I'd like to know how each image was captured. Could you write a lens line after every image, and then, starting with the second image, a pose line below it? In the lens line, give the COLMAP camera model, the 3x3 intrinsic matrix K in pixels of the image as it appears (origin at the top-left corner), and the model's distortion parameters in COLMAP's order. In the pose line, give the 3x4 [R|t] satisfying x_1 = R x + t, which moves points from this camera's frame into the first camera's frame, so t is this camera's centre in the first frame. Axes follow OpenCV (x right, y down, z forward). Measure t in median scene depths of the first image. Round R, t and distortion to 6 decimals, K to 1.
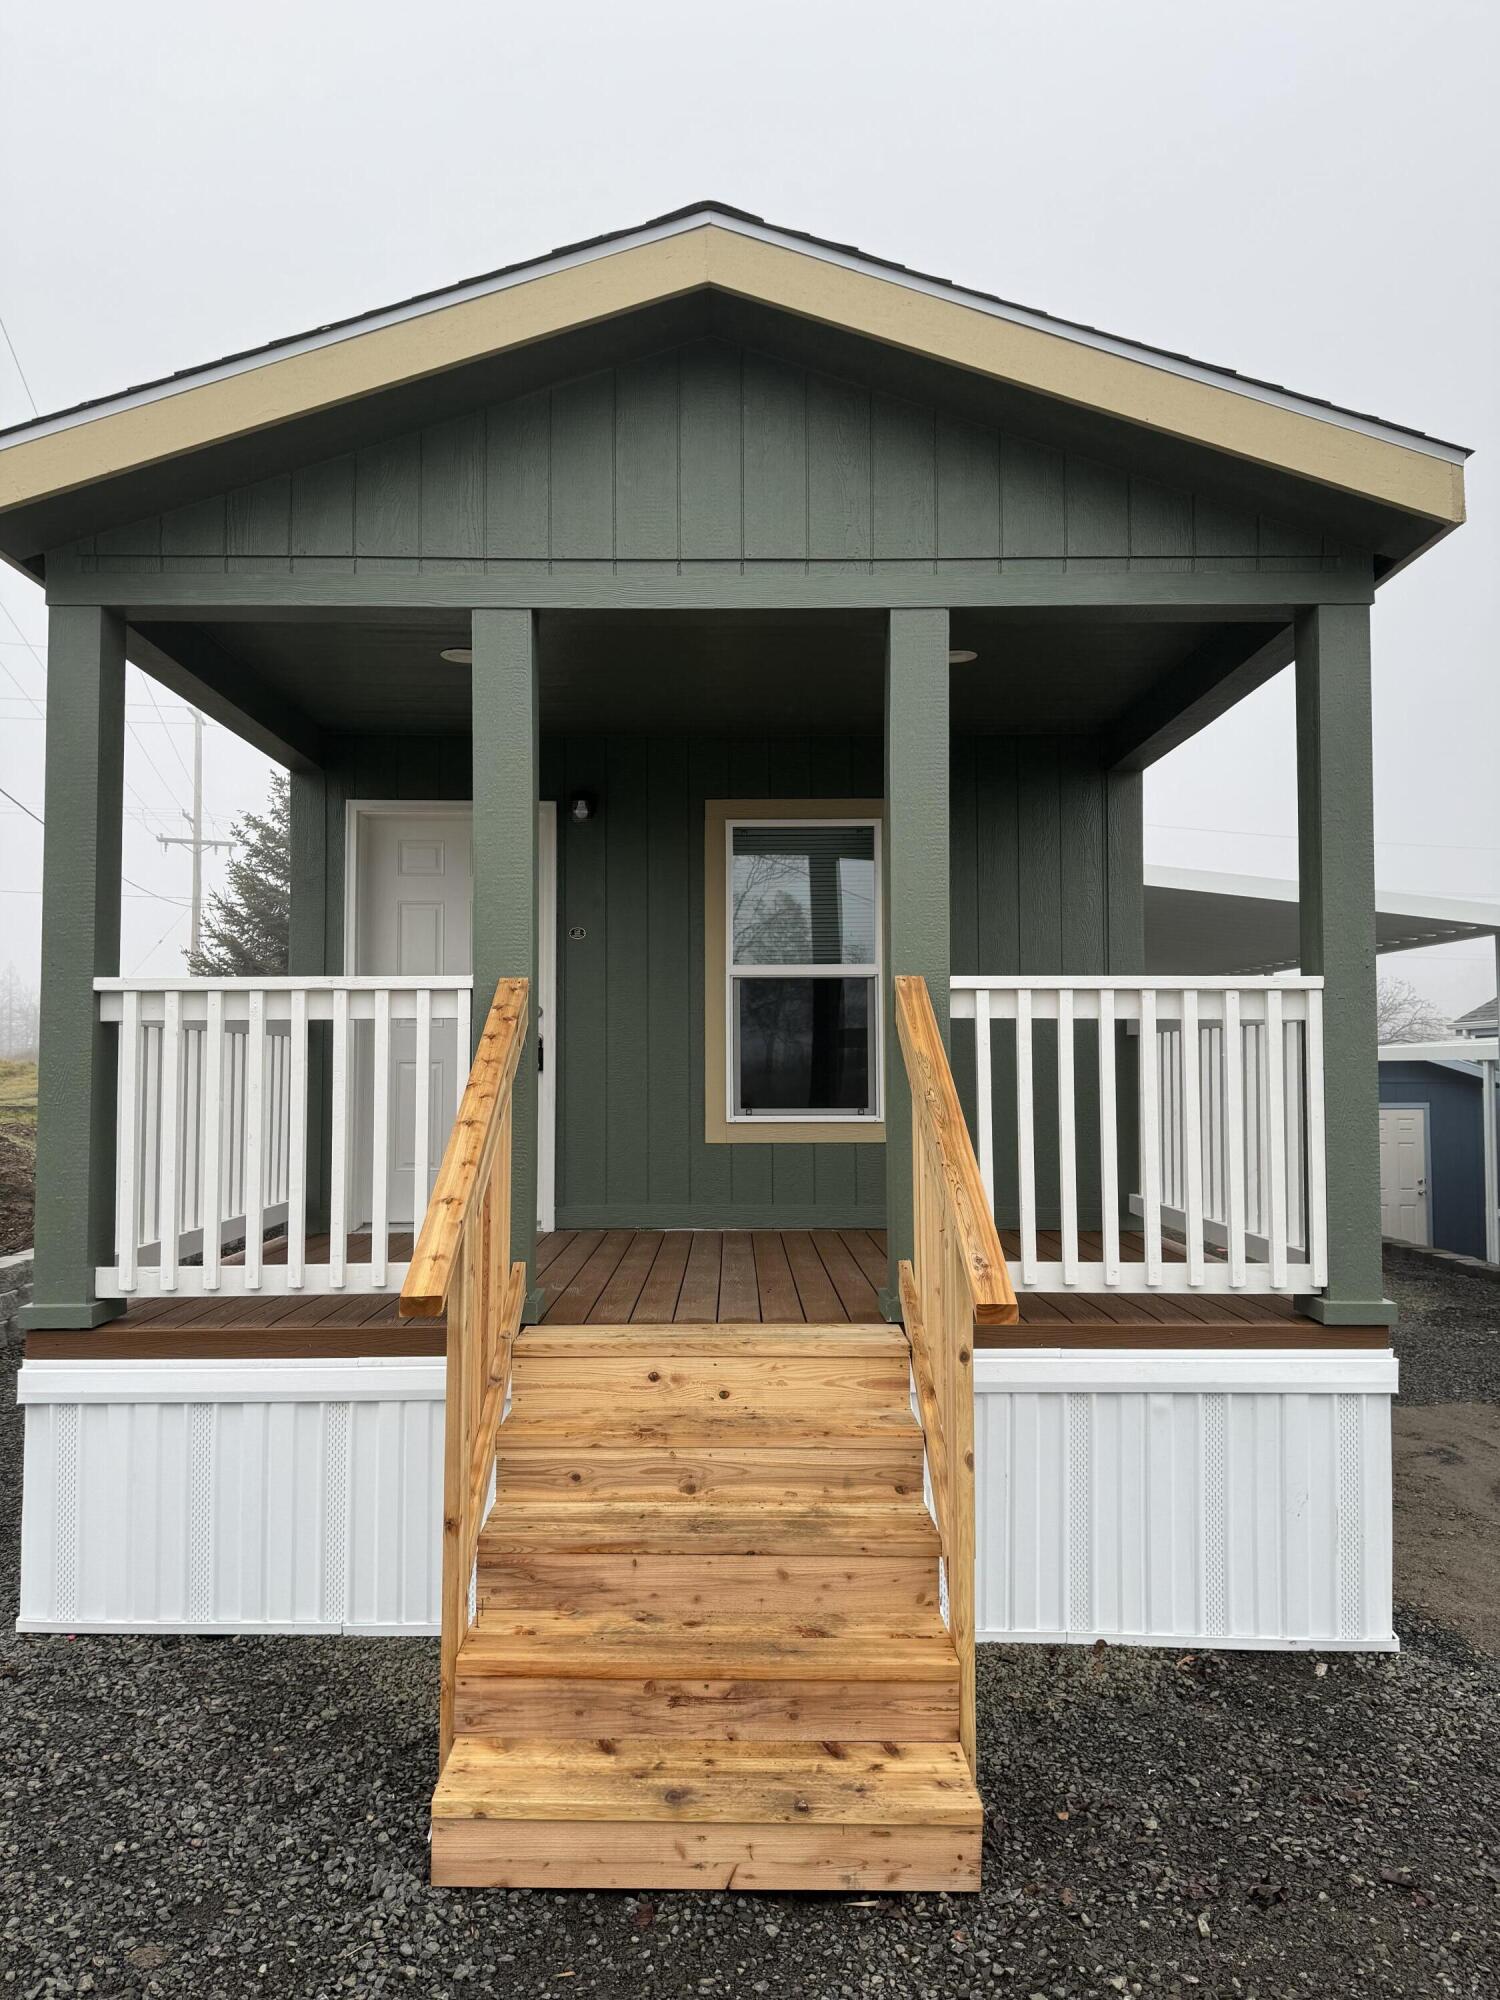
lens RADIAL K [[1395.4, 0, 750.0], [0, 1395.4, 1000.0], [0, 0, 1]] dist [0.121975, -0.209310]
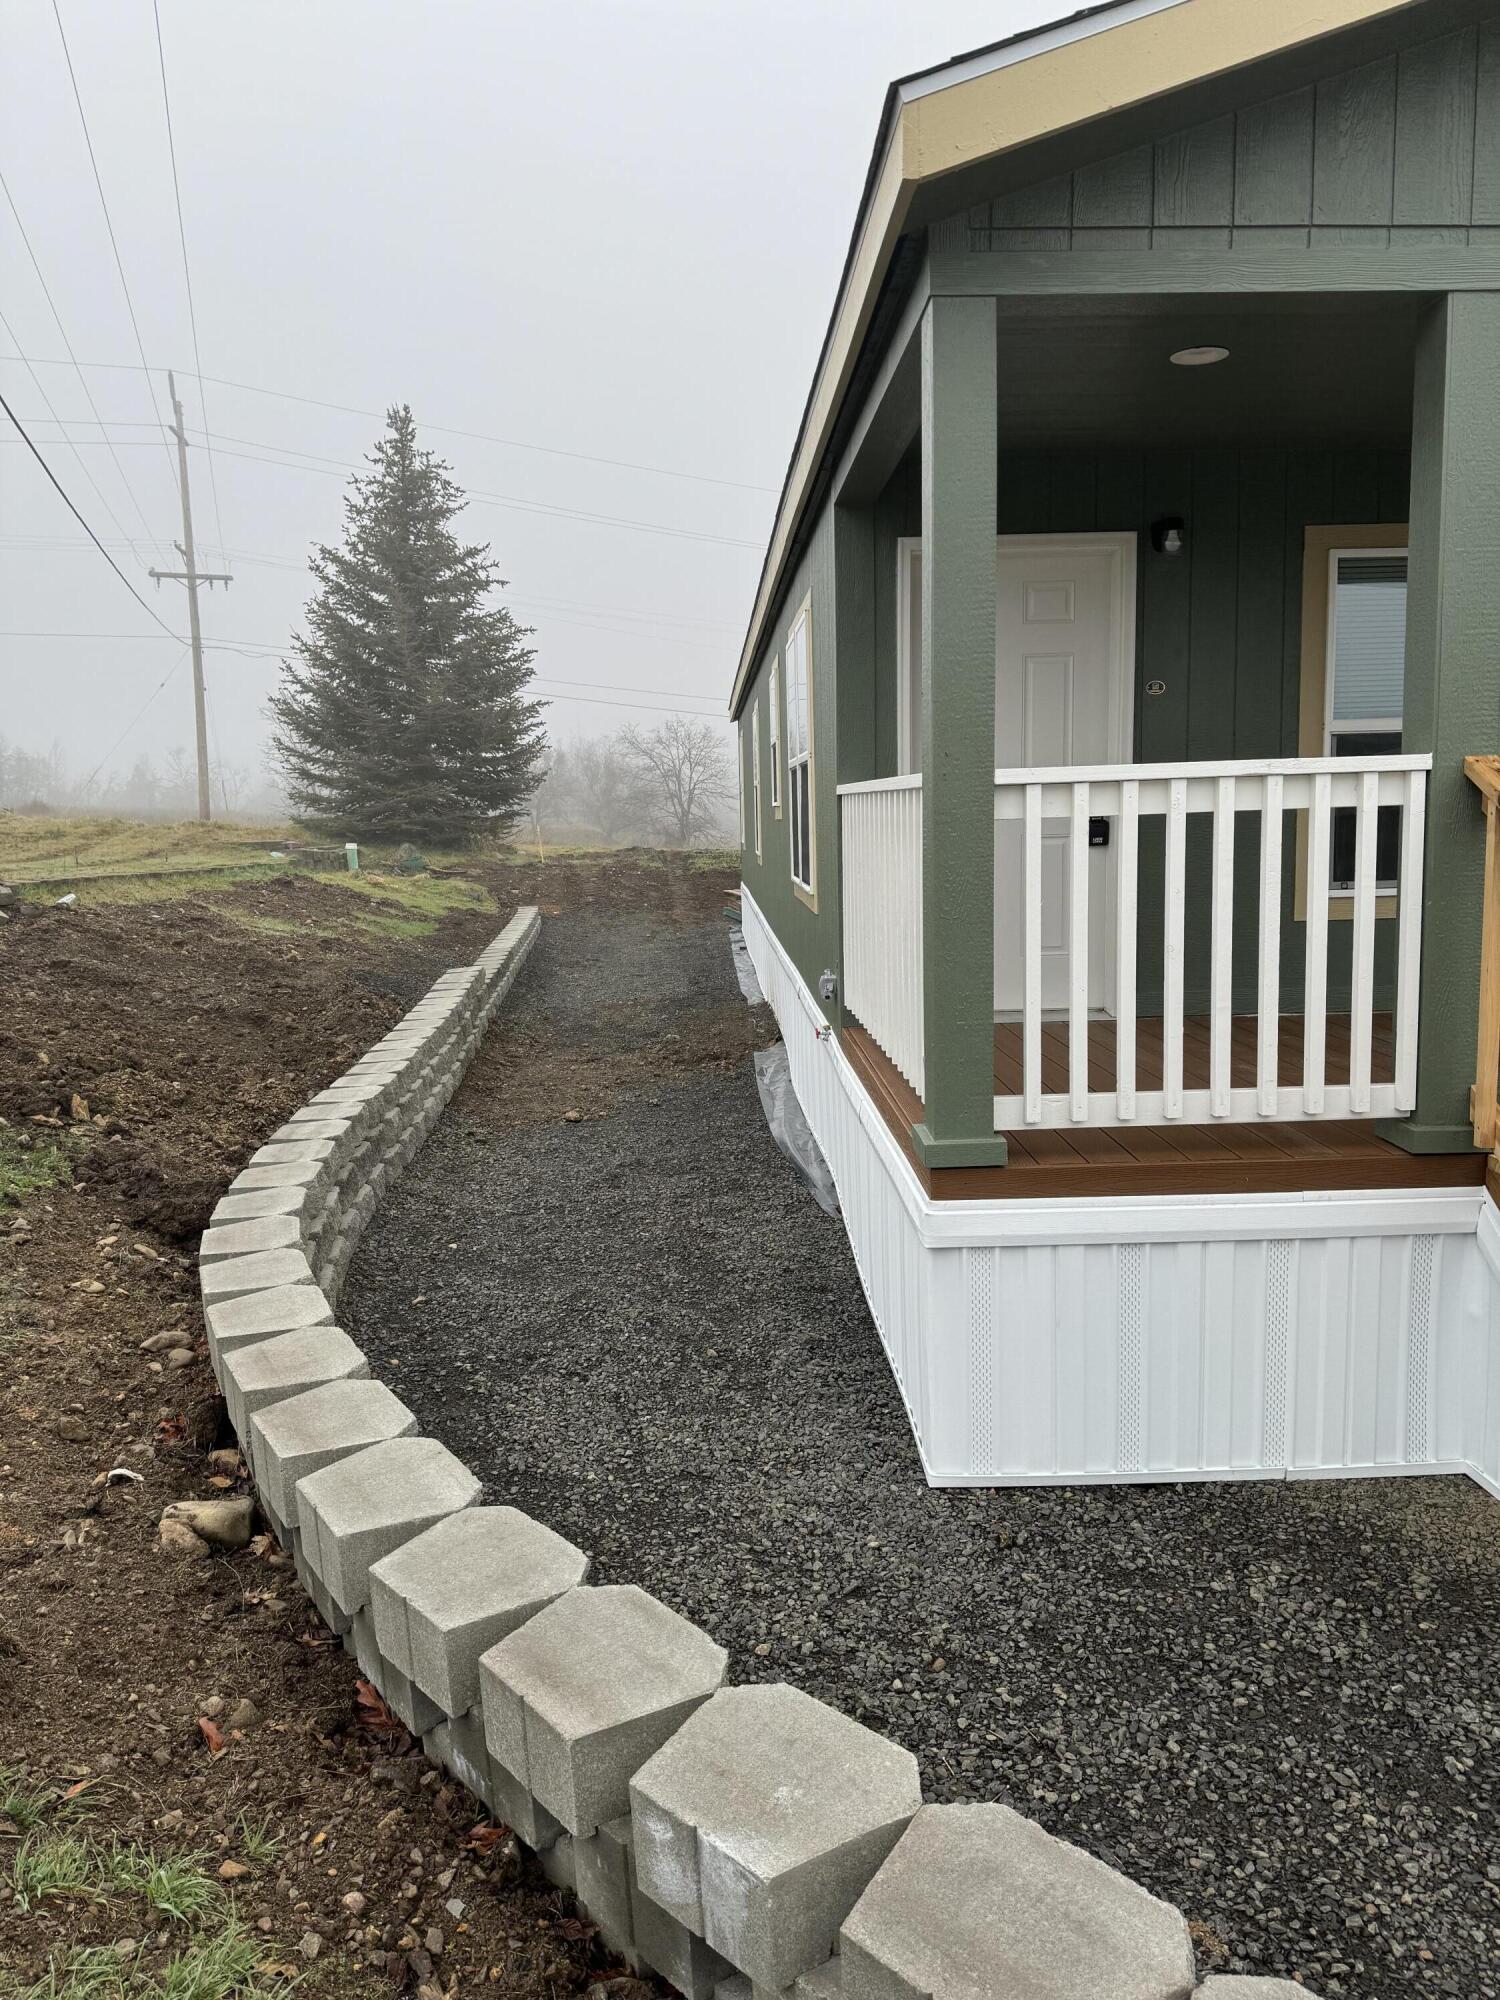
lens RADIAL K [[1414.2, 0, 747.9], [0, 1414.2, 982.1], [0, 0, 1]] dist [0.052089, -0.069058]
pose [[0.999479, -0.023983, 0.021622, -0.635923], [0.019877, 0.984656, 0.173370, -0.039690], [-0.025448, -0.172850, 0.984619, 0.145386]]
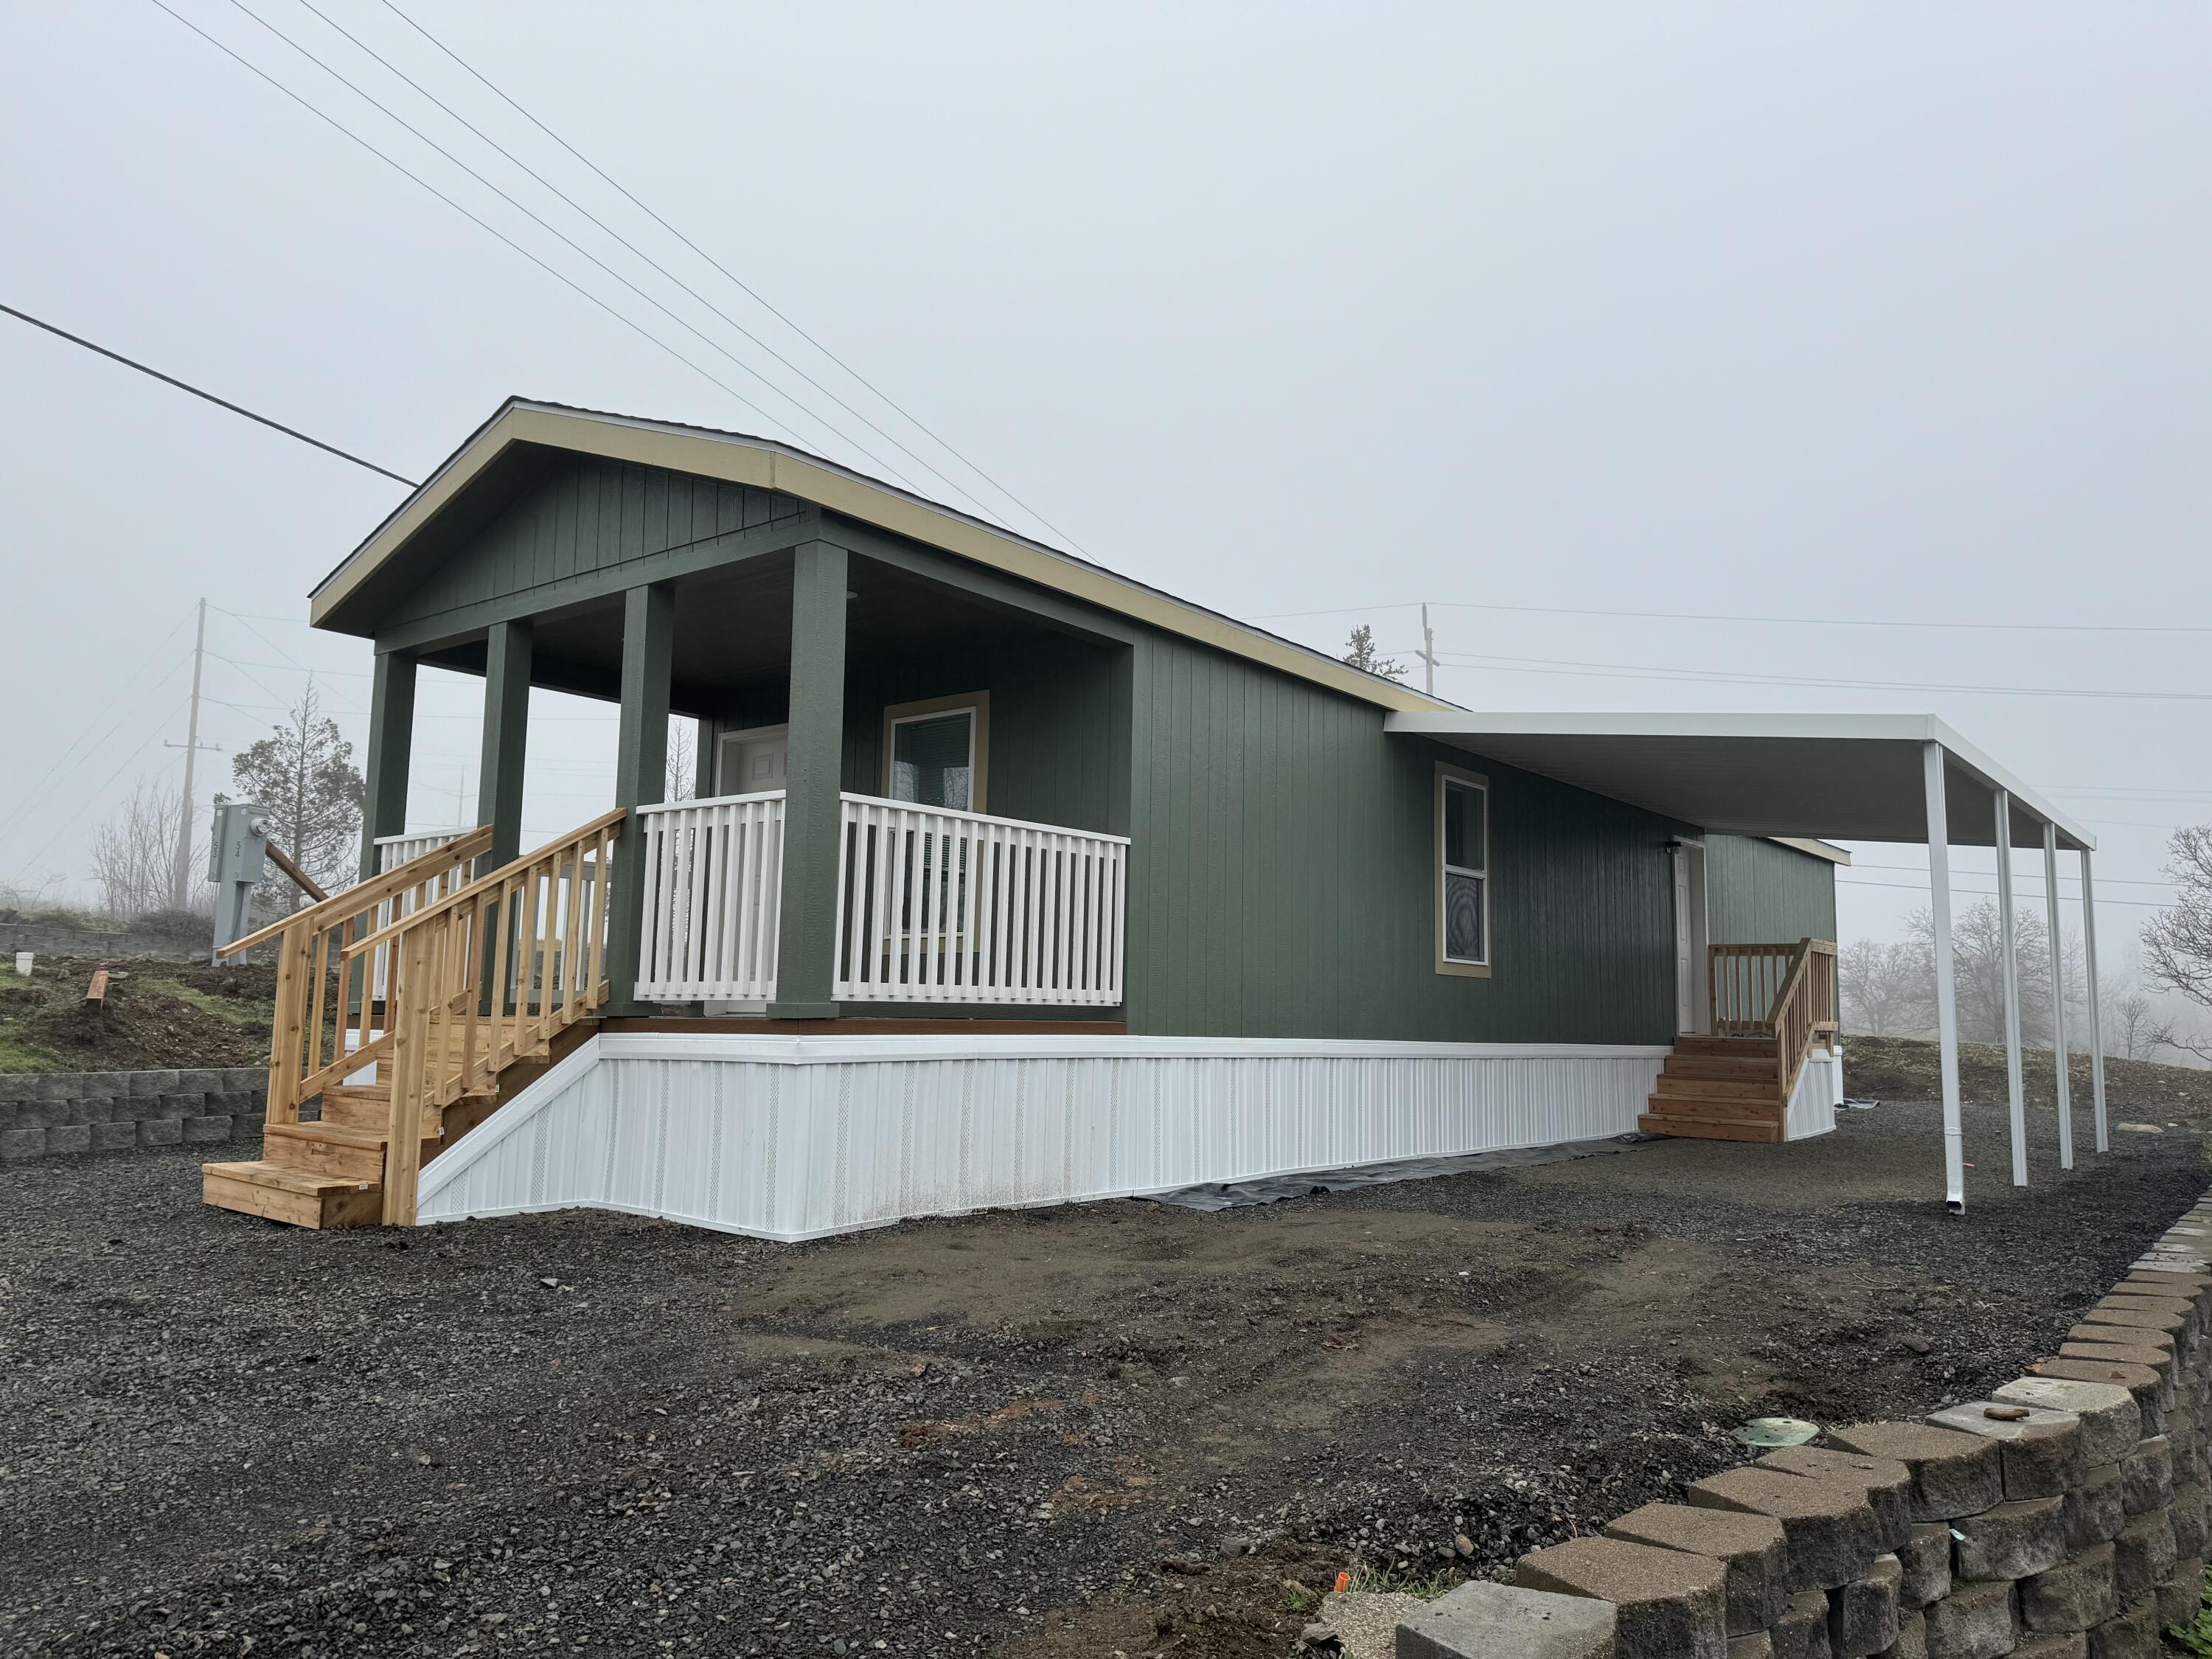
lens RADIAL K [[1532.2, 0, 1115.2], [0, 1532.2, 831.3], [0, 0, 1]] dist [0.136664, -0.207305]
pose [[0.786416, -0.060195, -0.614757, 1.704207], [0.014256, 0.996744, -0.079362, 0.164056], [0.617533, 0.053648, 0.784713, -0.077228]]
